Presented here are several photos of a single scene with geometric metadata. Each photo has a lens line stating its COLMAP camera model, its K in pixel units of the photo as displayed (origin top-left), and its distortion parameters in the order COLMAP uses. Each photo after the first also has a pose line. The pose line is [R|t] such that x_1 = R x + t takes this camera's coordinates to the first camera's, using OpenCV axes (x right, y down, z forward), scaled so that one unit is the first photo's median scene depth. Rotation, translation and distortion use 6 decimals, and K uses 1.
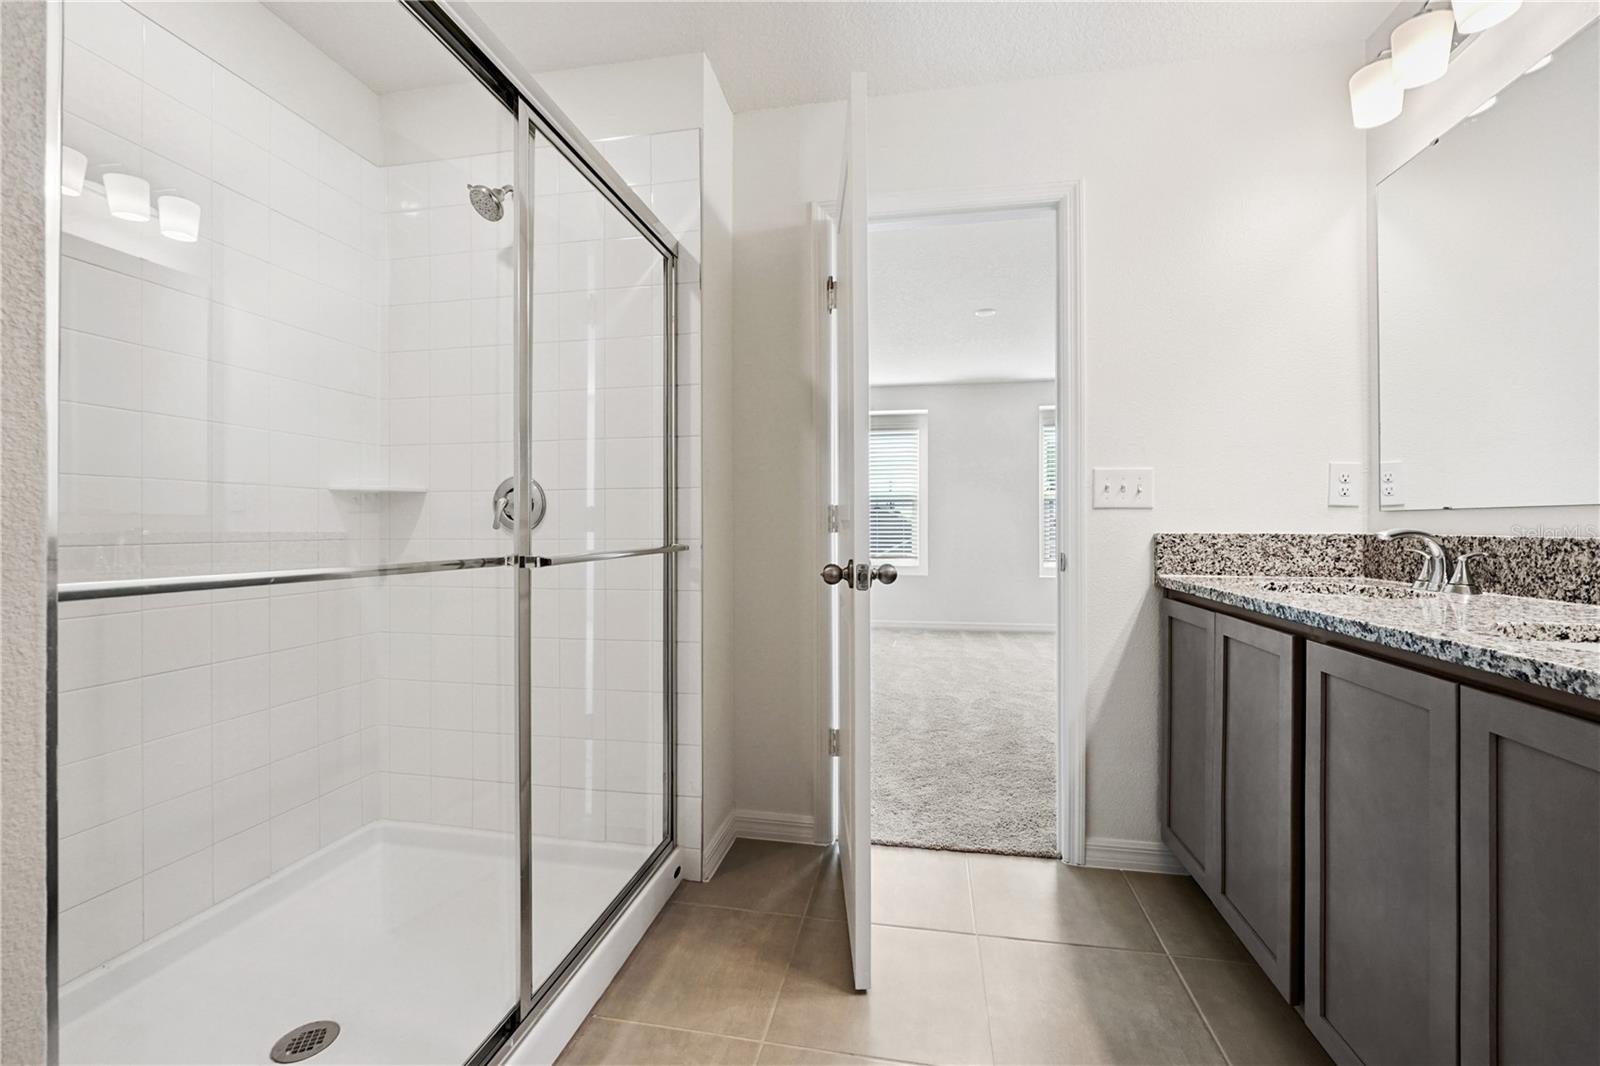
lens RADIAL K [[684.8, 0, 800.0], [0, 684.8, 523.9], [0, 0, 1]] dist [0.000284, 0.000025]
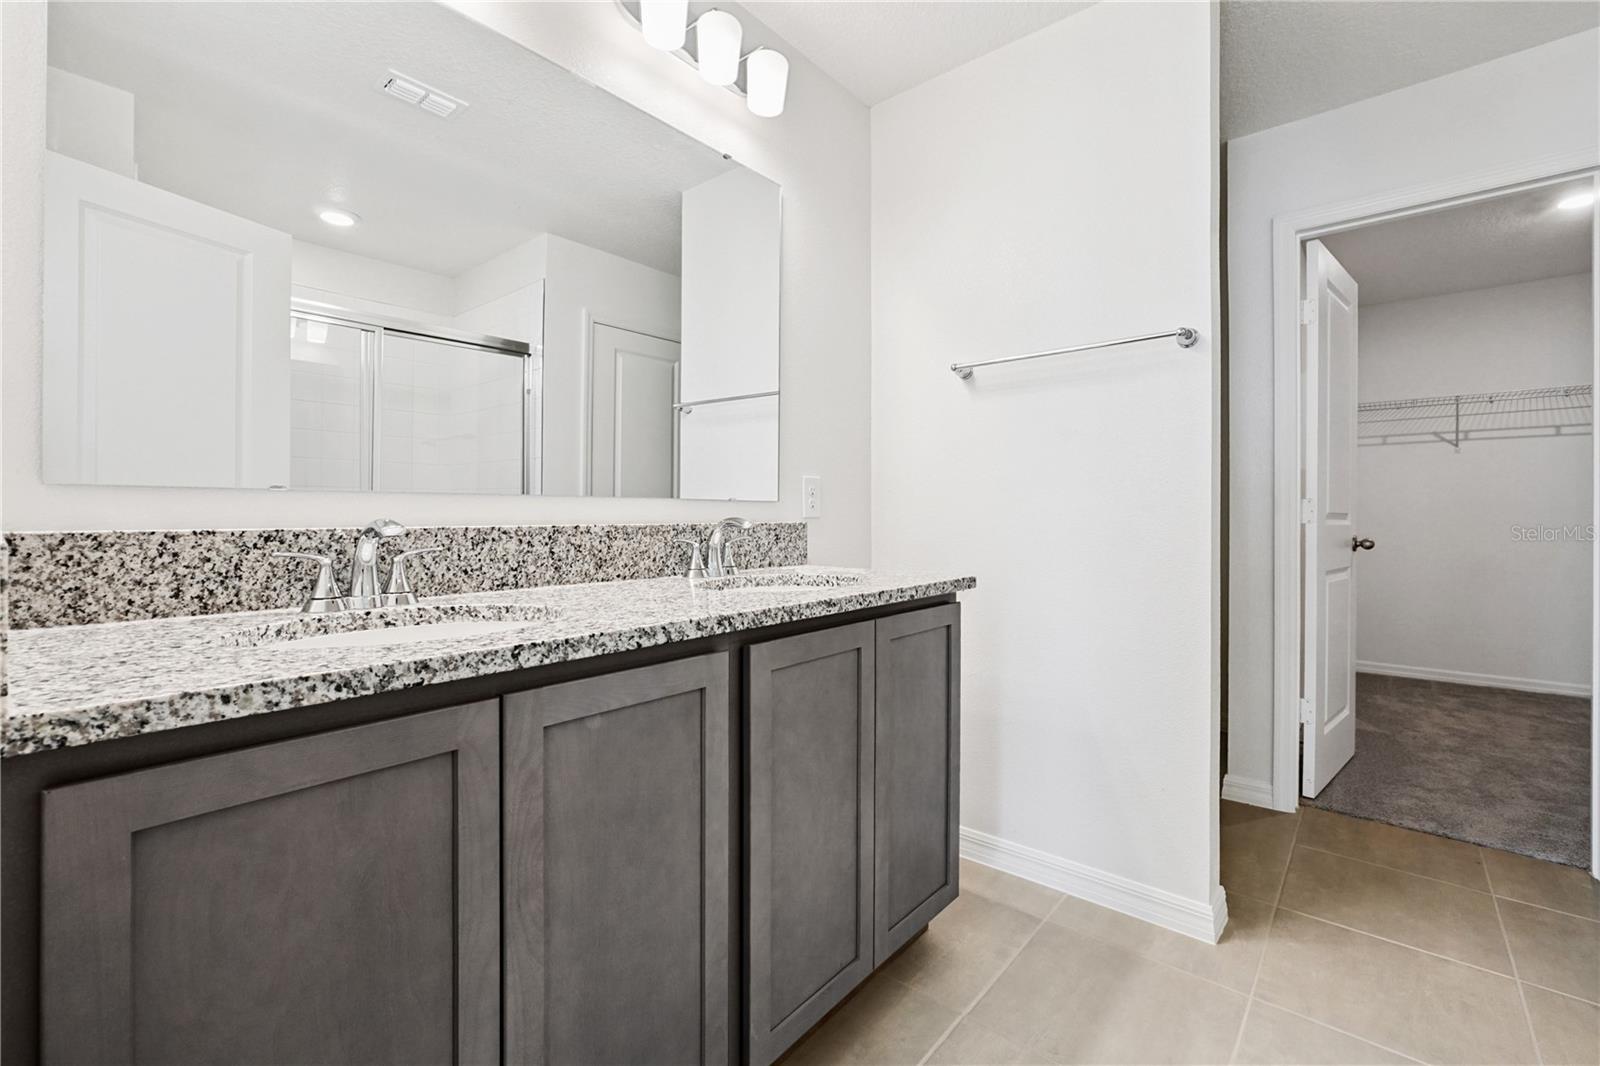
lens RADIAL K [[678.7, 0, 793.5], [0, 678.7, 536.4], [0, 0, 1]] dist [-0.016111, 0.006044]
pose [[-0.863018, -0.015170, 0.504946, 0.243843], [-0.001528, 0.999623, 0.027420, 0.006626], [-0.505172, 0.022892, -0.862715, 1.599802]]
